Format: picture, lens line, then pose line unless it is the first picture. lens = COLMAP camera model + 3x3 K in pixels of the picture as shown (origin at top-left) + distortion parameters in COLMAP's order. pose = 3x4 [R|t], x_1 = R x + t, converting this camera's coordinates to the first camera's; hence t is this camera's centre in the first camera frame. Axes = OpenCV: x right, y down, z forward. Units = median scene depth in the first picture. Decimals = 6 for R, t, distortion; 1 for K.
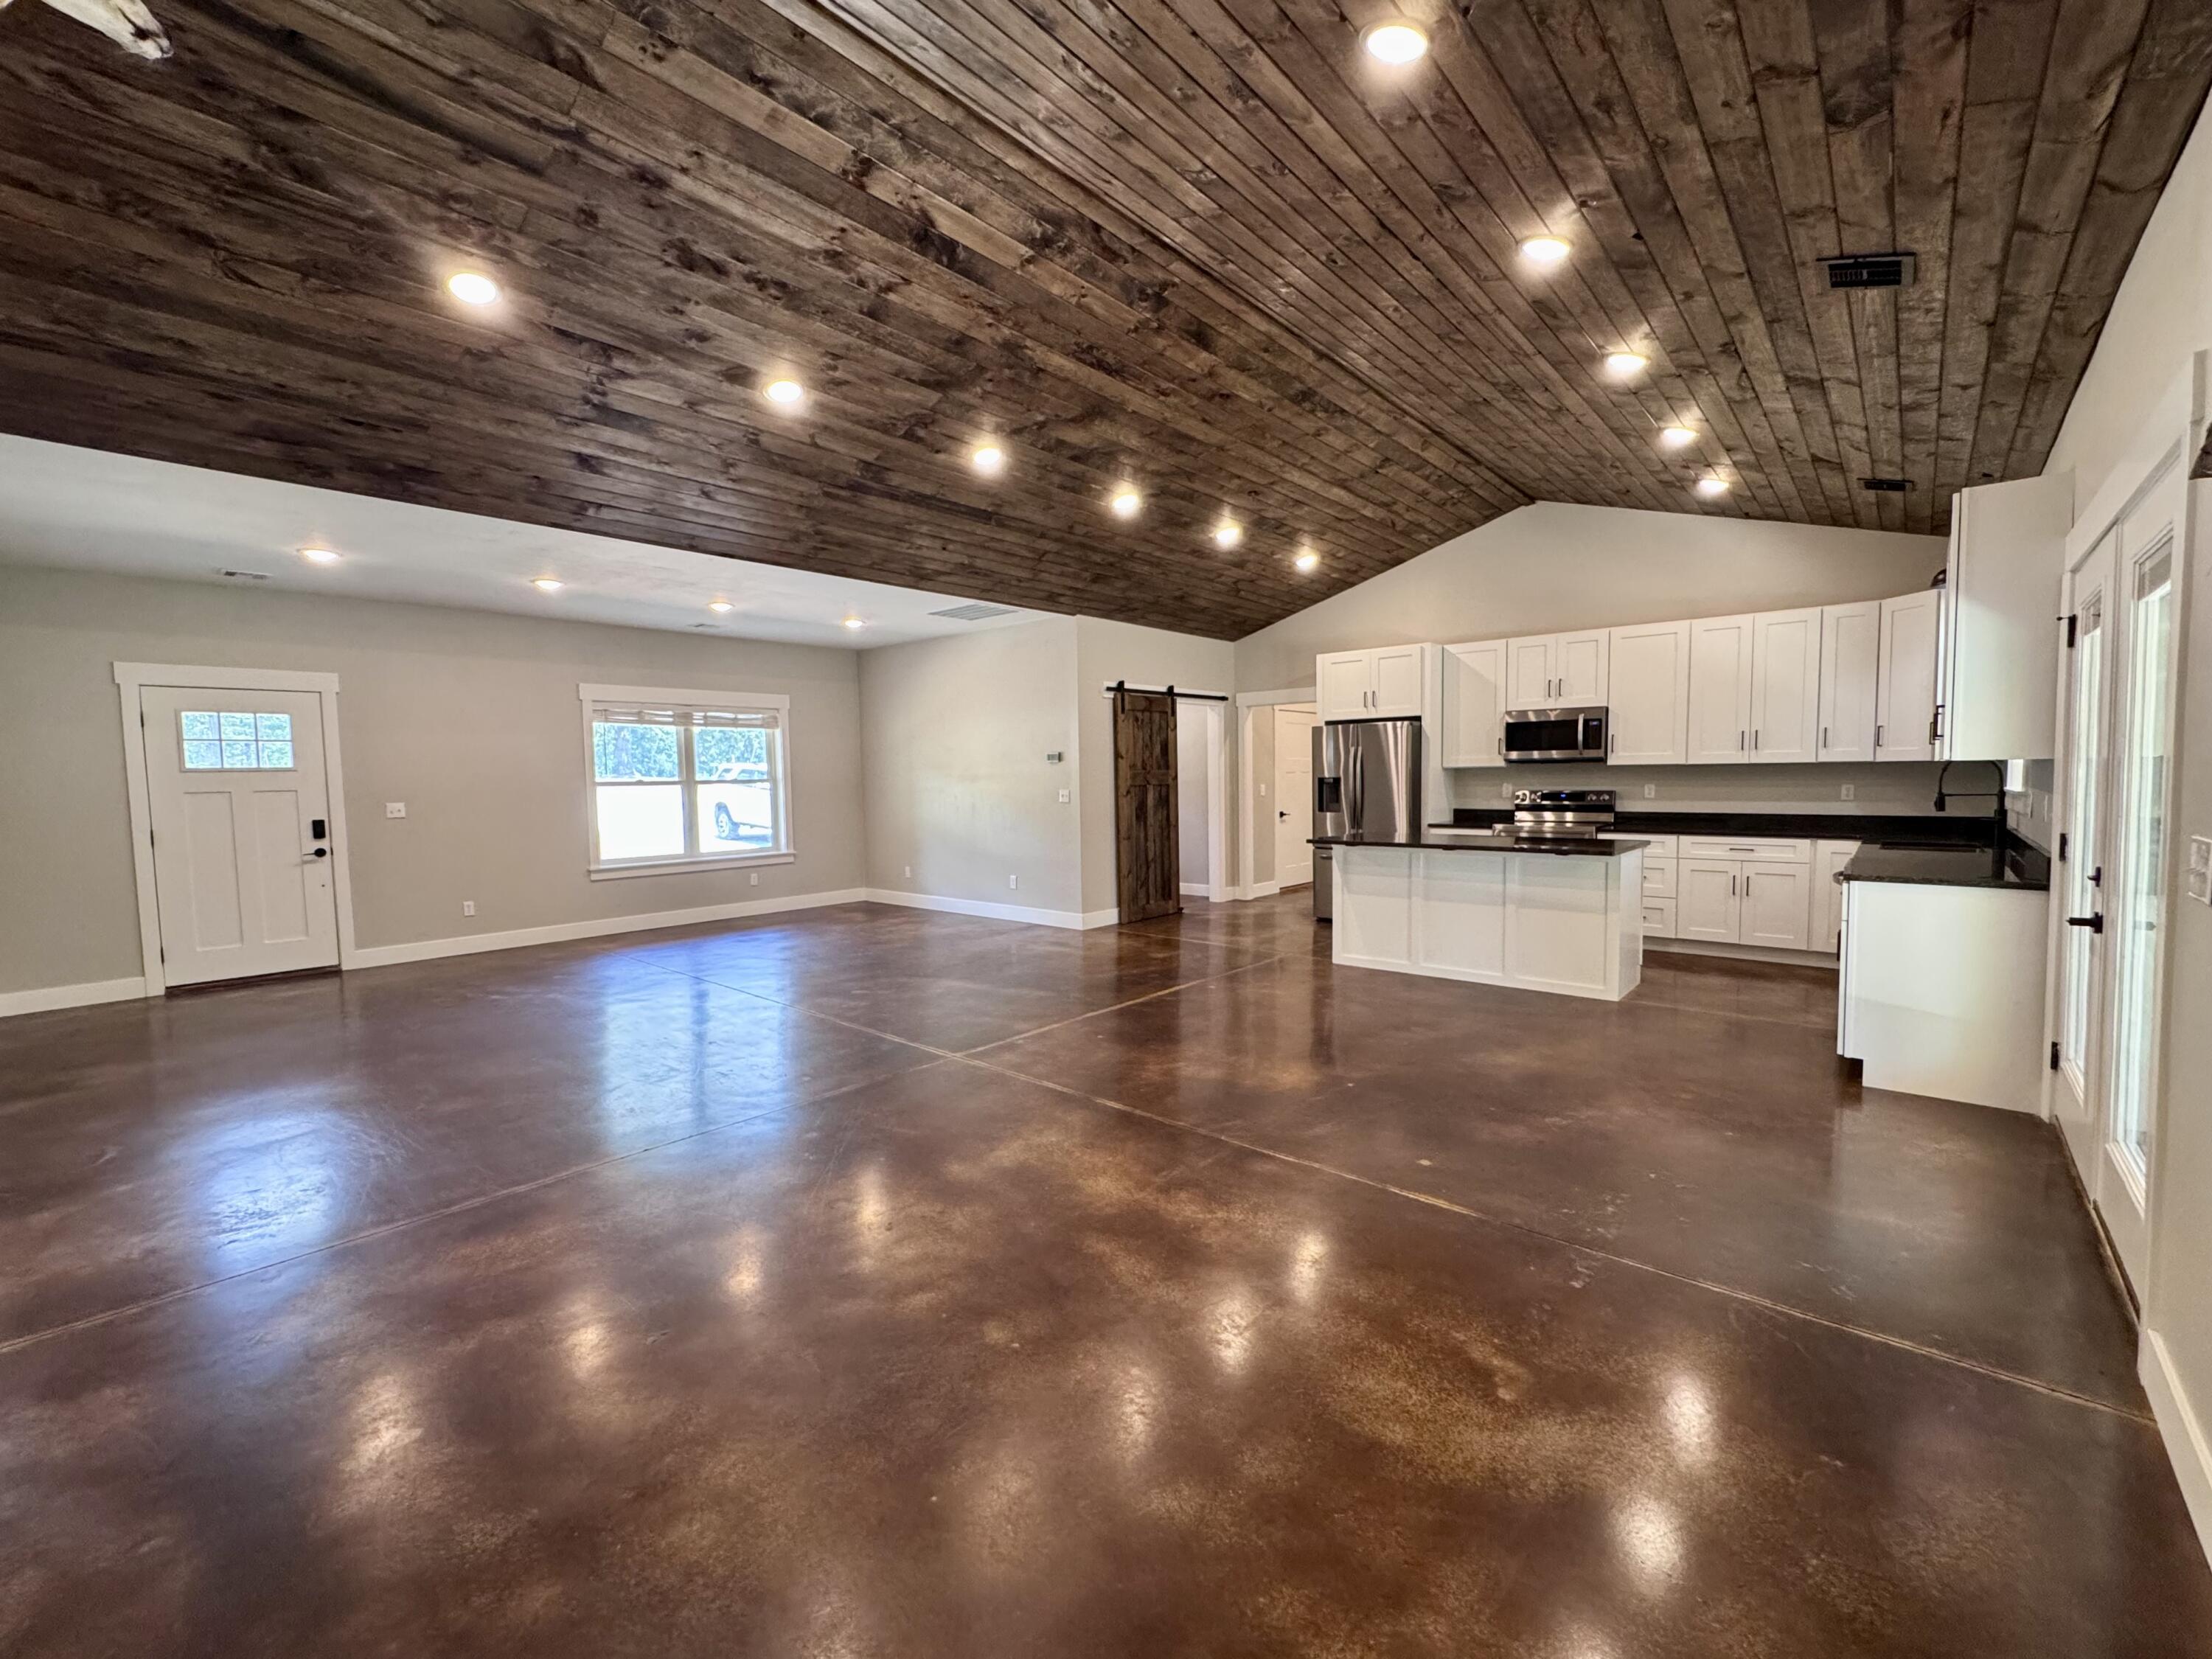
lens RADIAL K [[910.3, 0, 1102.6], [0, 910.3, 829.0], [0, 0, 1]] dist [-0.001478, -0.000180]
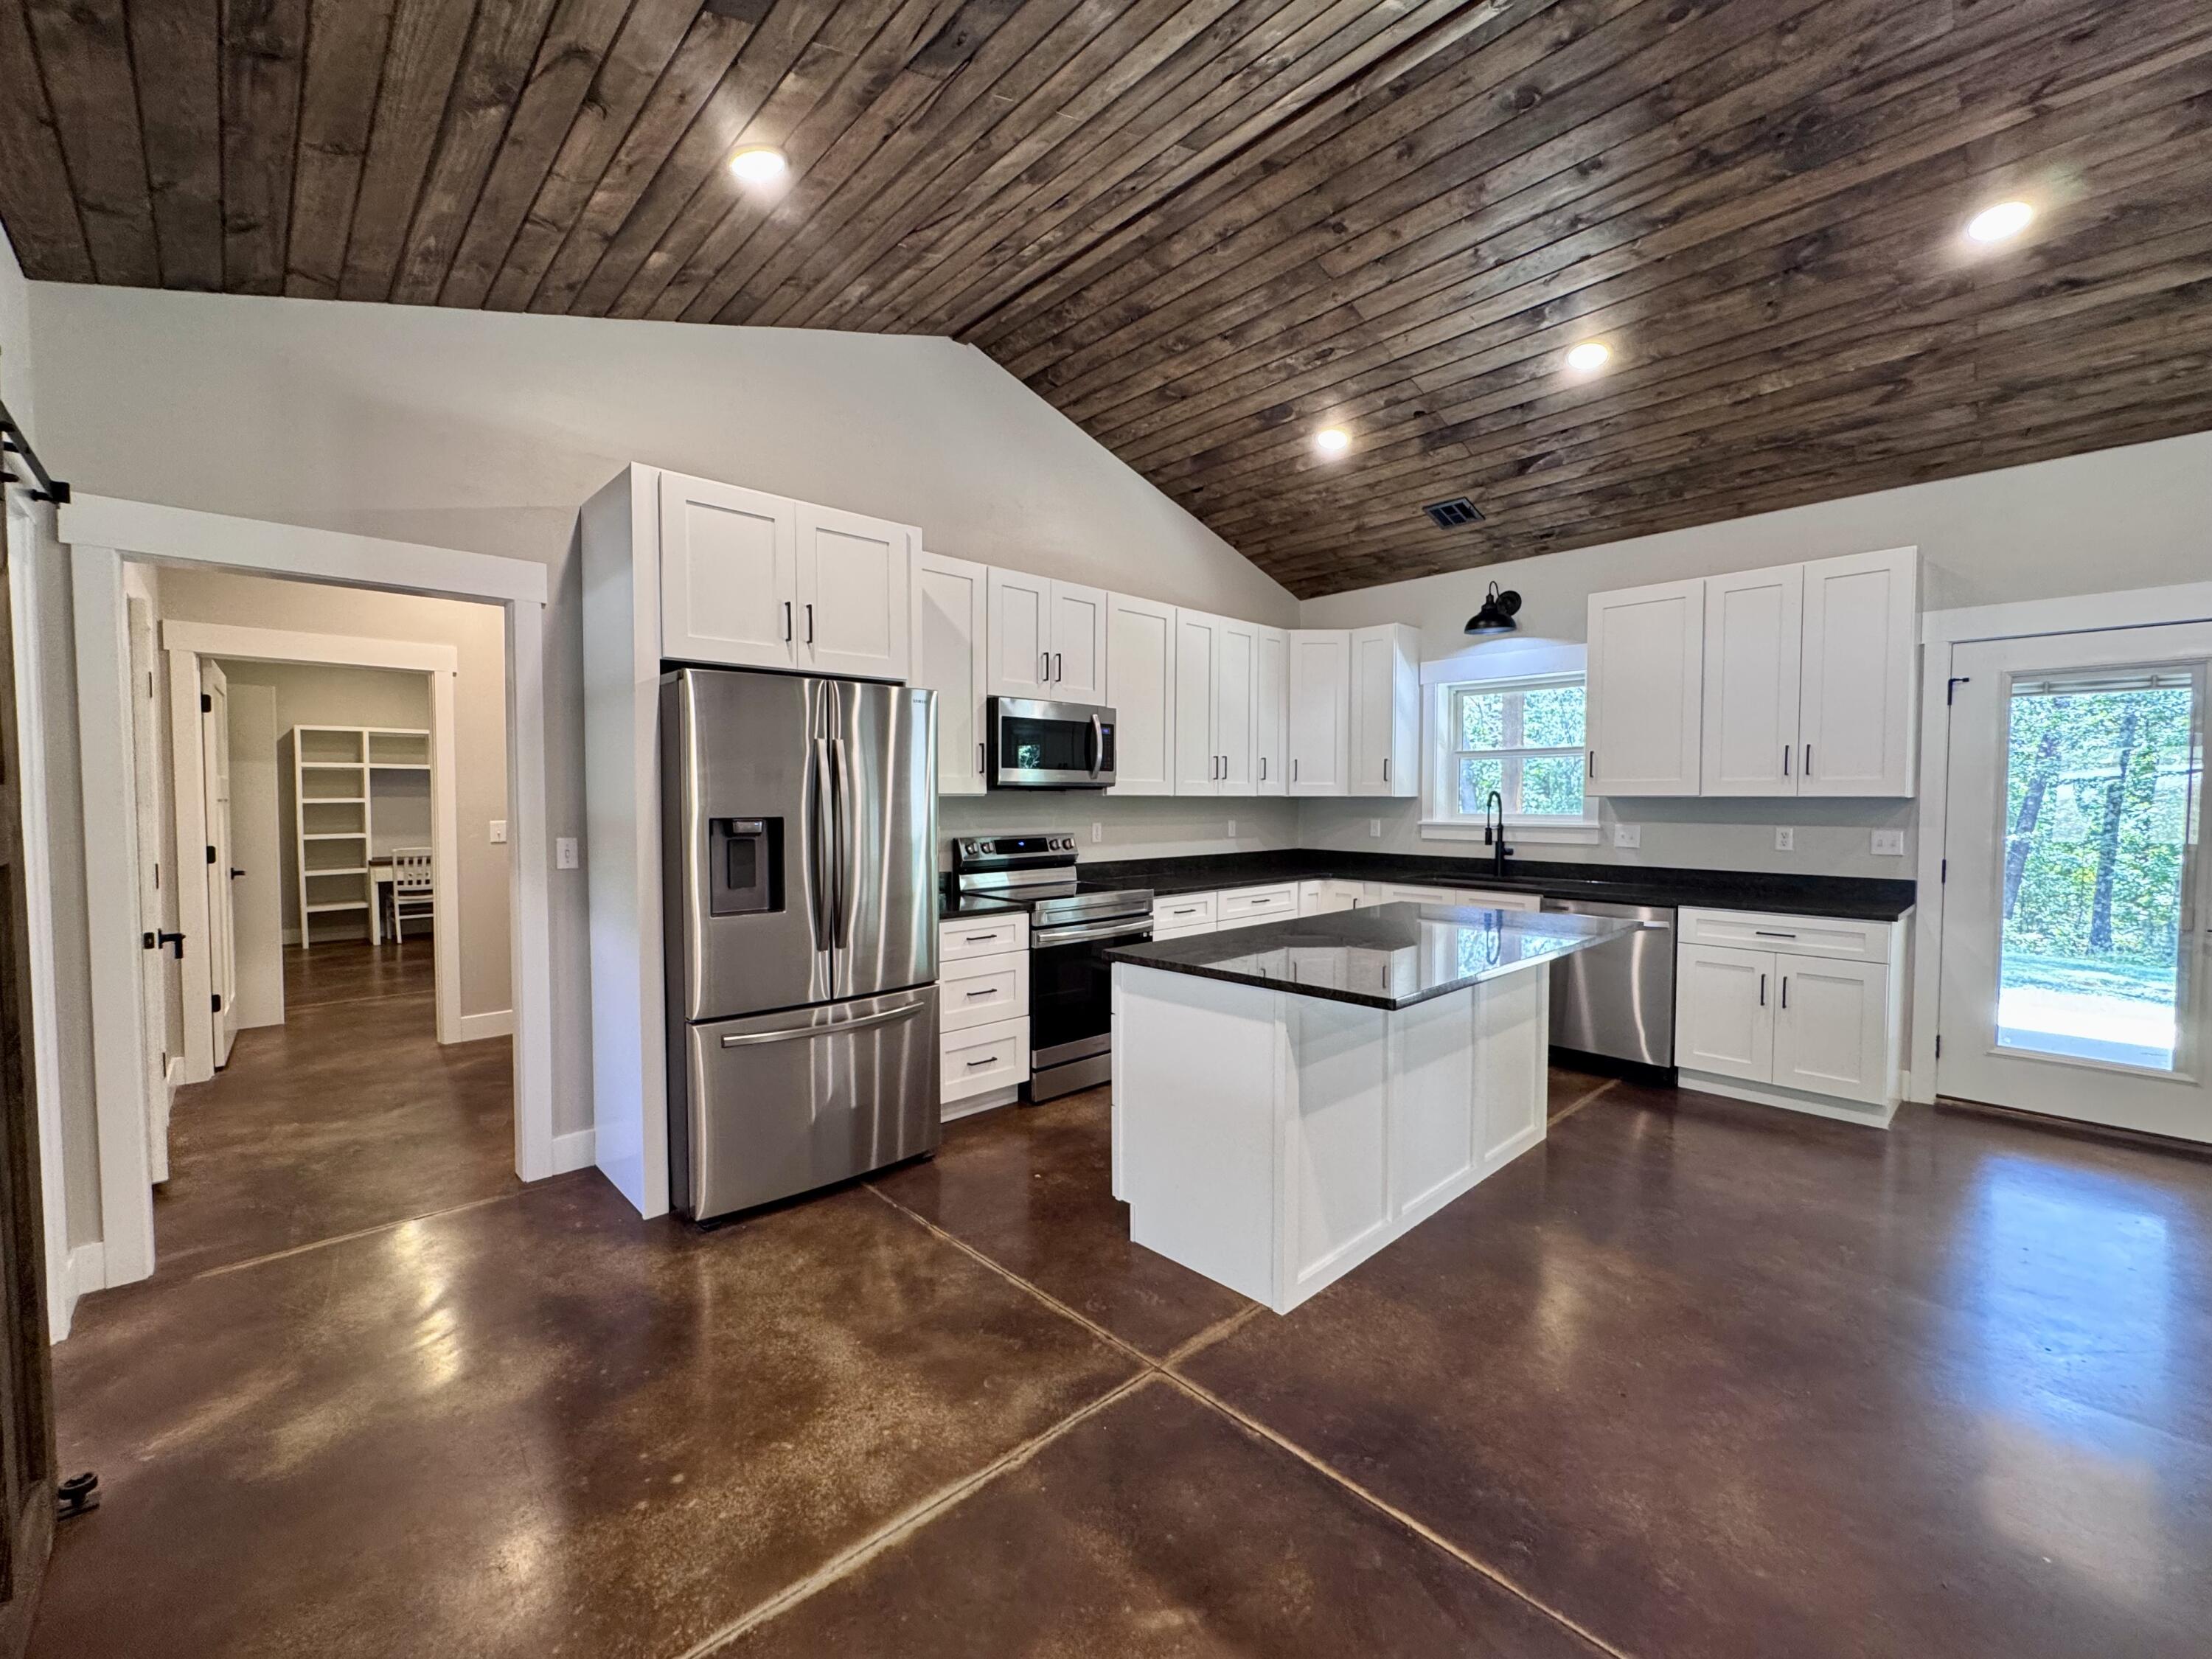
lens RADIAL K [[910.3, 0, 1102.6], [0, 910.3, 829.0], [0, 0, 1]] dist [-0.001478, -0.000180]
pose [[0.088002, -0.022124, 0.995875, -0.102479], [0.058813, 0.998125, 0.016977, -0.053206], [-0.994383, 0.057076, 0.089138, 0.878957]]
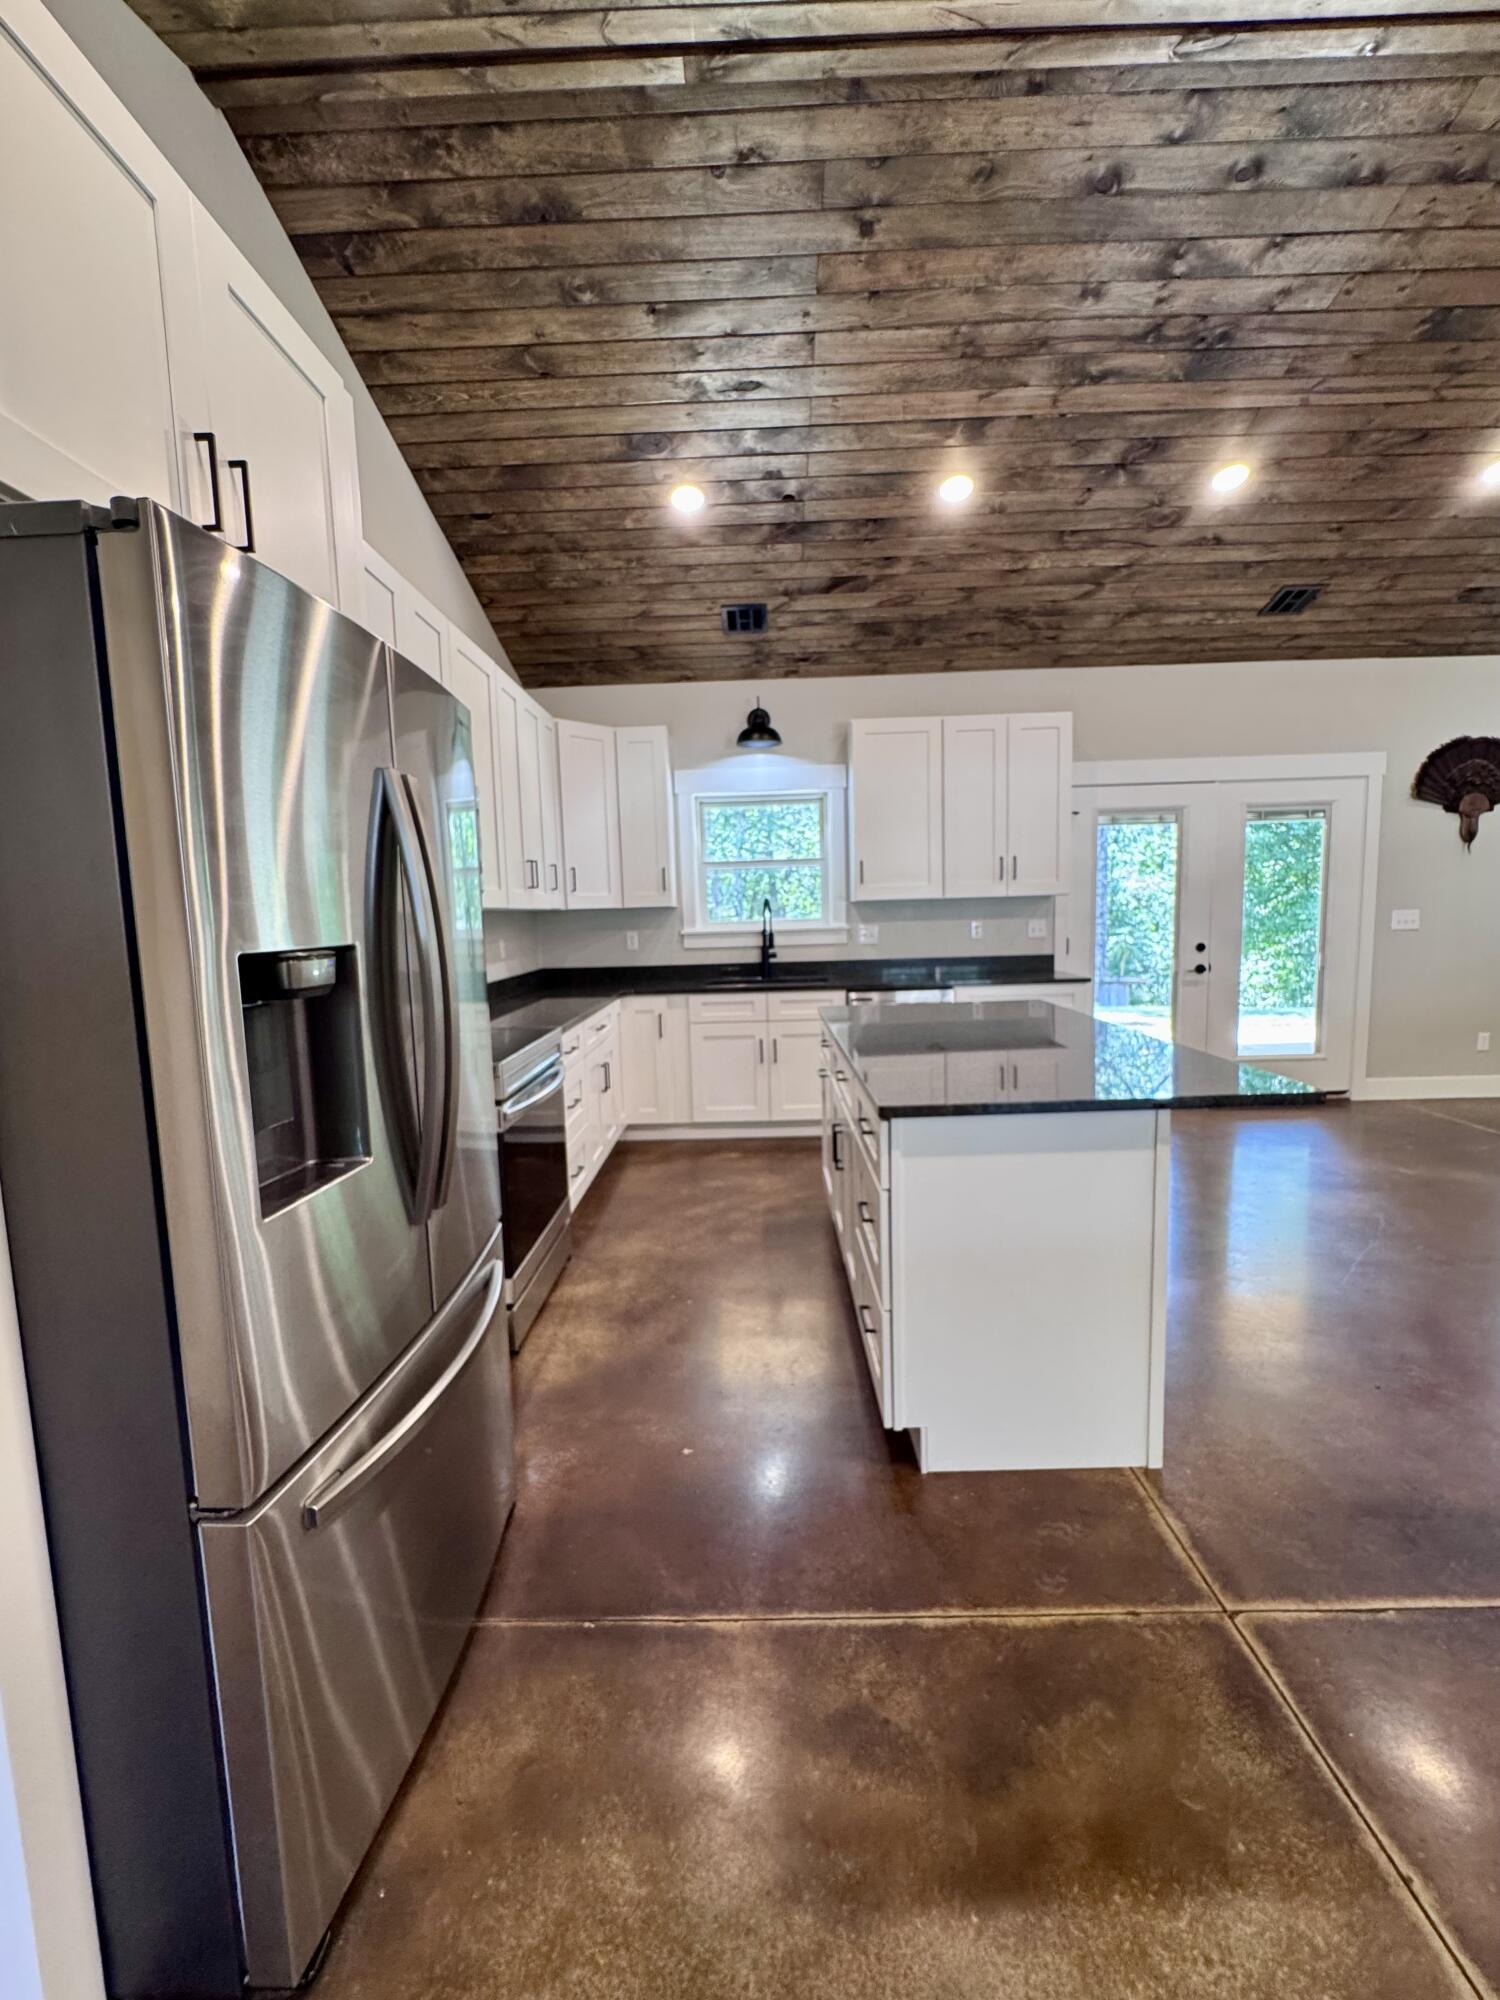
lens RADIAL K [[830.4, 0, 749.0], [0, 830.4, 996.7], [0, 0, 1]] dist [-0.003024, -0.000190]
pose [[-0.652658, -0.045100, 0.756309, 0.111525], [0.085237, 0.987519, 0.132442, -0.064388], [-0.752843, 0.150905, -0.640668, 1.094651]]
